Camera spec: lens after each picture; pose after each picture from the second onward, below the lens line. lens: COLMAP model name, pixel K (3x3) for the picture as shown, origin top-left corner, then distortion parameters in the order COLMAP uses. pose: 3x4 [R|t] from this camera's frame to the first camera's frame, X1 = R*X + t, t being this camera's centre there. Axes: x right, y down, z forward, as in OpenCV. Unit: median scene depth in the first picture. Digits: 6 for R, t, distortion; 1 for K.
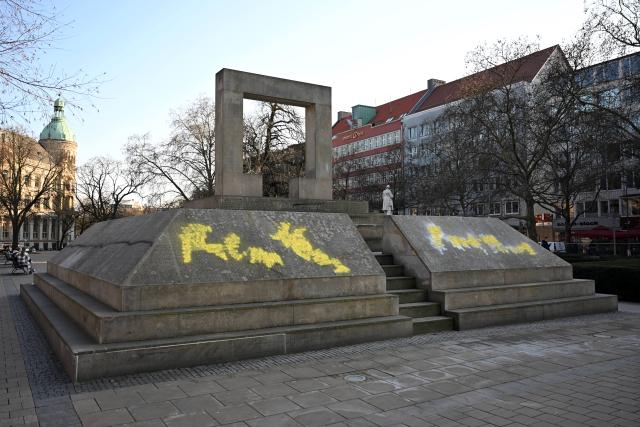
lens RADIAL K [[533.8, 0, 320.4], [0, 533.8, 210.8], [0, 0, 1]] dist [-0.032480, -0.002775]
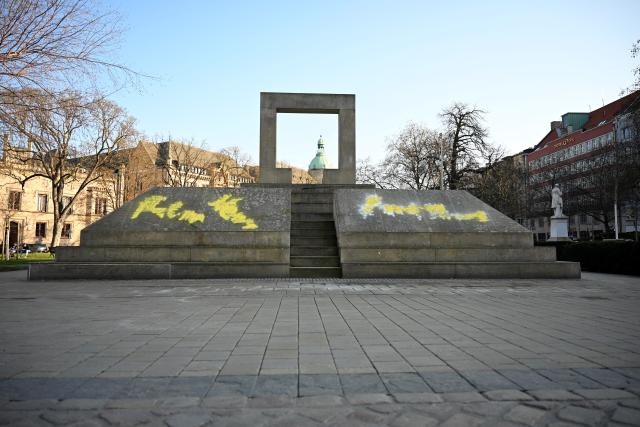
lens RADIAL K [[441.3, 0, 319.7], [0, 441.3, 213.4], [0, 0, 1]] dist [-0.004857, -0.002506]
pose [[0.875510, -0.031558, -0.482168, 0.479484], [0.022848, 0.999453, -0.023927, 0.071764], [0.482659, 0.009932, 0.875752, 0.082836]]
